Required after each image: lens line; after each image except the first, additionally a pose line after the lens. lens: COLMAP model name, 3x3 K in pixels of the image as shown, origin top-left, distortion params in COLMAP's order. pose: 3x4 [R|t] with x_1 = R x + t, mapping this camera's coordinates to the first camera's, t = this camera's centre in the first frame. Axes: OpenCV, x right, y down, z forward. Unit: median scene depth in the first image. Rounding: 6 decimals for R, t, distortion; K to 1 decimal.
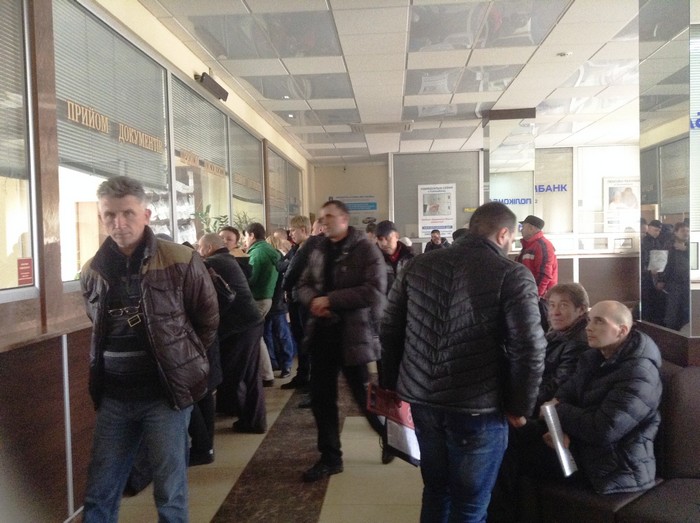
lens RADIAL K [[658.4, 0, 350.0], [0, 658.4, 261.5], [0, 0, 1]] dist [0.255265, -0.472615]
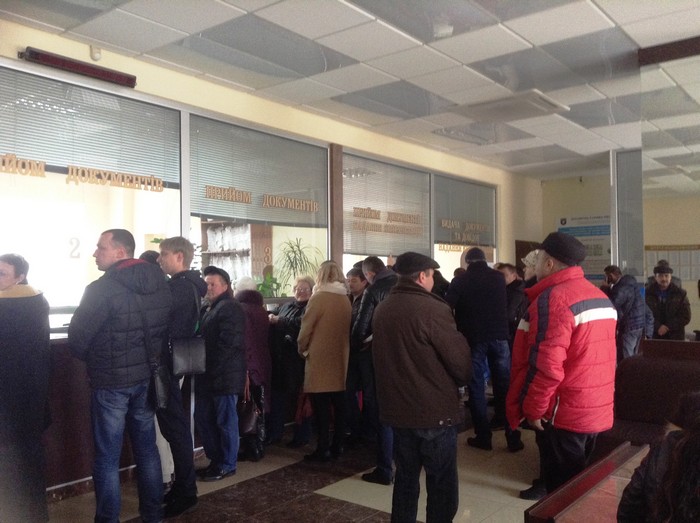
lens RADIAL K [[661.7, 0, 348.3], [0, 661.7, 272.3], [0, 0, 1]] dist [0.006157, 0.005030]
pose [[0.827336, 0.008987, -0.561636, 0.288897], [-0.028438, 0.999260, -0.025901, -0.017231], [0.560988, 0.037401, 0.826979, 0.374457]]
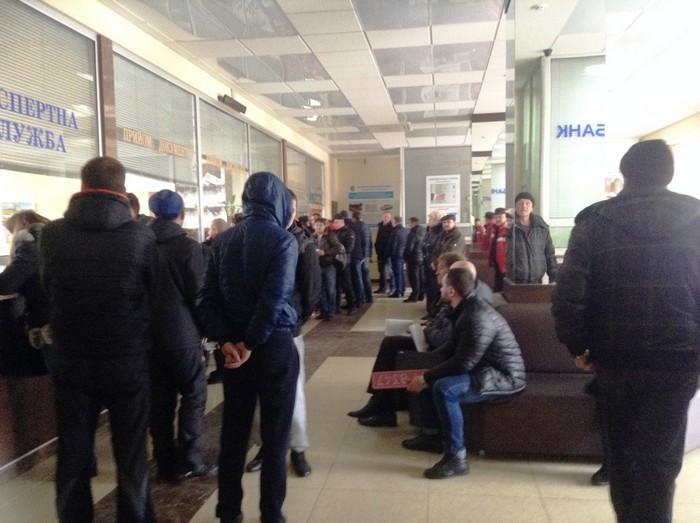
lens RADIAL K [[658.4, 0, 350.0], [0, 658.4, 261.5], [0, 0, 1]] dist [0.255265, -0.472615]
pose [[0.997197, 0.008107, -0.074386, 0.075375], [-0.006683, 0.999790, 0.019368, 0.011126], [0.074527, -0.018816, 0.997041, -0.175888]]
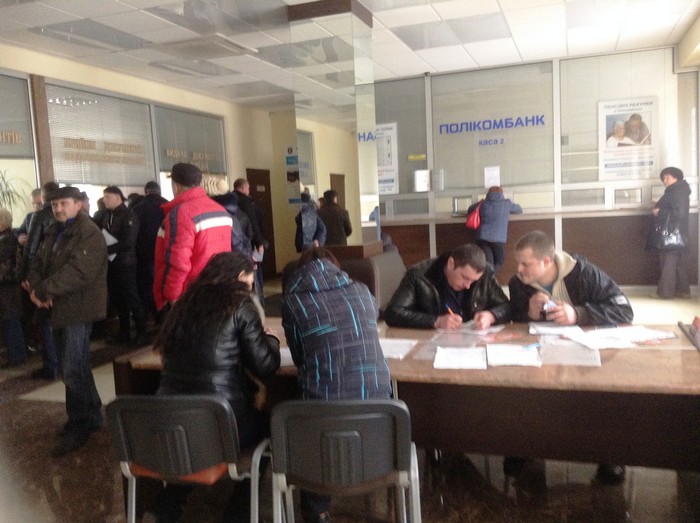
lens RADIAL K [[658.4, 0, 350.0], [0, 658.4, 261.5], [0, 0, 1]] dist [0.255265, -0.472615]
pose [[0.965156, -0.002094, -0.261666, 0.396626], [0.019120, 0.997859, 0.062538, -0.009851], [0.260975, -0.065362, 0.963130, 0.312435]]
